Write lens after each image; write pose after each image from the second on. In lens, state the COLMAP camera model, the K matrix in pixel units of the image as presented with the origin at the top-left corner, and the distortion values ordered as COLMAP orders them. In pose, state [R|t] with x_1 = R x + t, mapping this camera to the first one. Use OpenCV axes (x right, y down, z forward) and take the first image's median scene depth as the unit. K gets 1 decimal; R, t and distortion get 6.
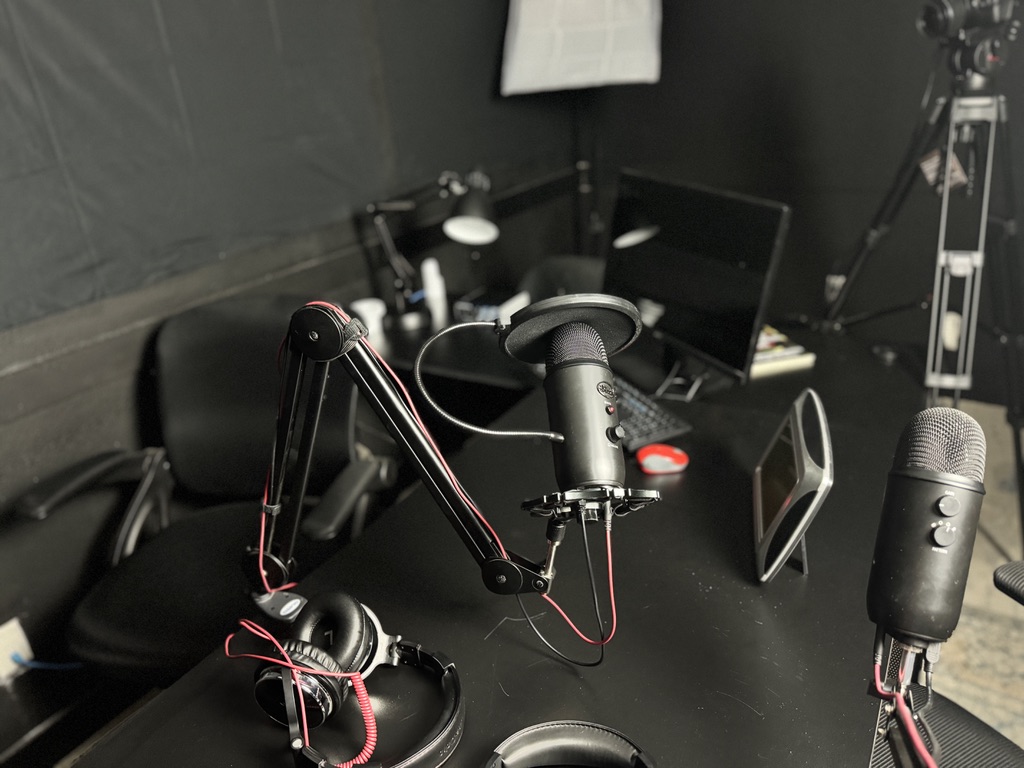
lens RADIAL K [[711.9, 0, 504.4], [0, 711.9, 367.4], [0, 0, 1]] dist [0.030212, -0.020907]
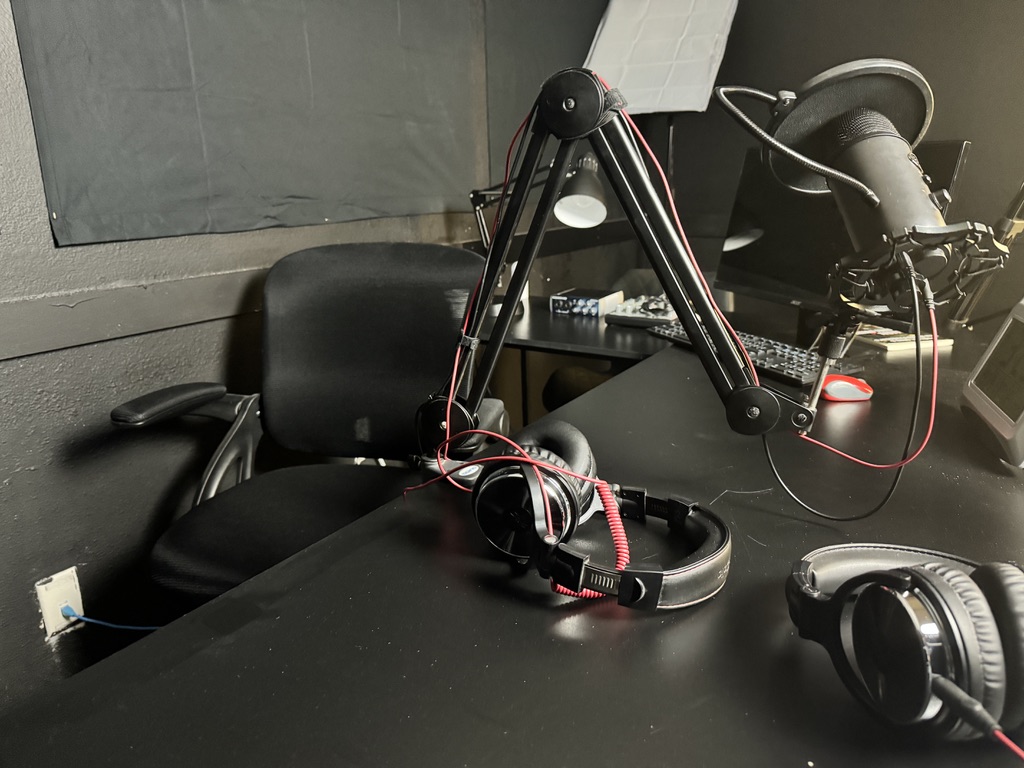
lens RADIAL K [[711.9, 0, 507.2], [0, 711.9, 379.0], [0, 0, 1]] dist [0.030212, -0.020907]
pose [[0.998086, 0.061690, 0.004294, -0.296879], [-0.060375, 0.987129, -0.148090, 0.392020], [-0.013374, 0.147548, 0.988964, 0.151591]]
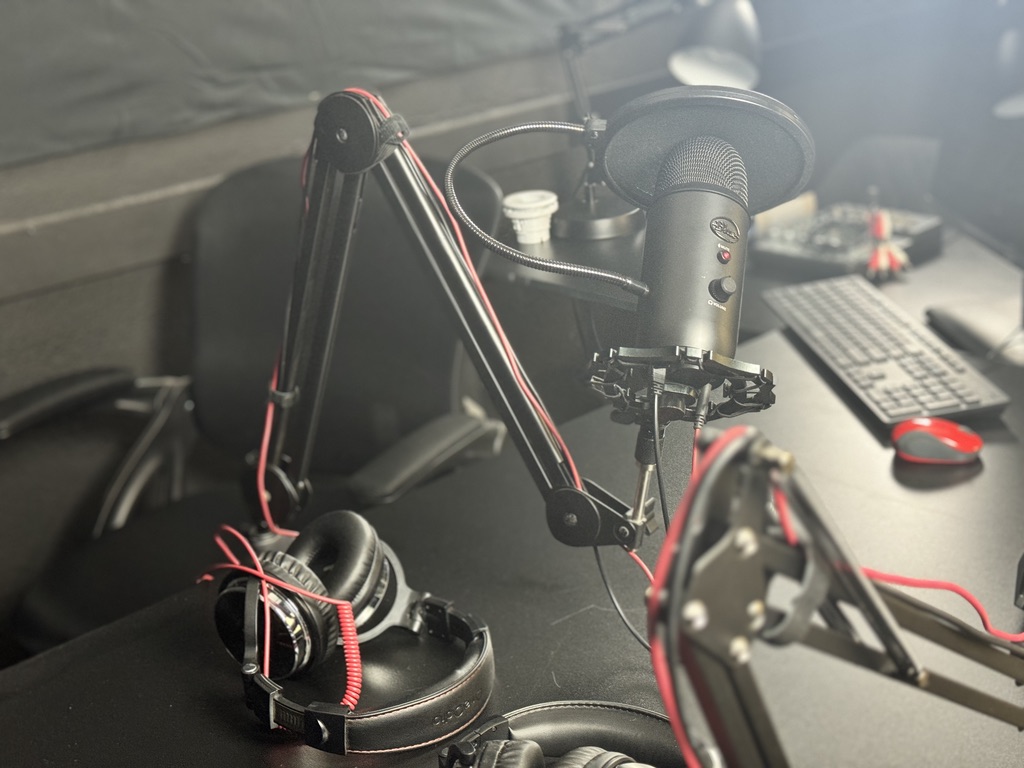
lens RADIAL K [[1408.1, 0, 508.9], [0, 1408.1, 382.6], [0, 0, 1]] dist [0.257783, 0.000000]
pose [[0.957084, 0.099547, -0.272177, 0.284419], [-0.106951, 0.994186, -0.012466, 0.186396], [0.269354, 0.041040, 0.962166, -0.303843]]
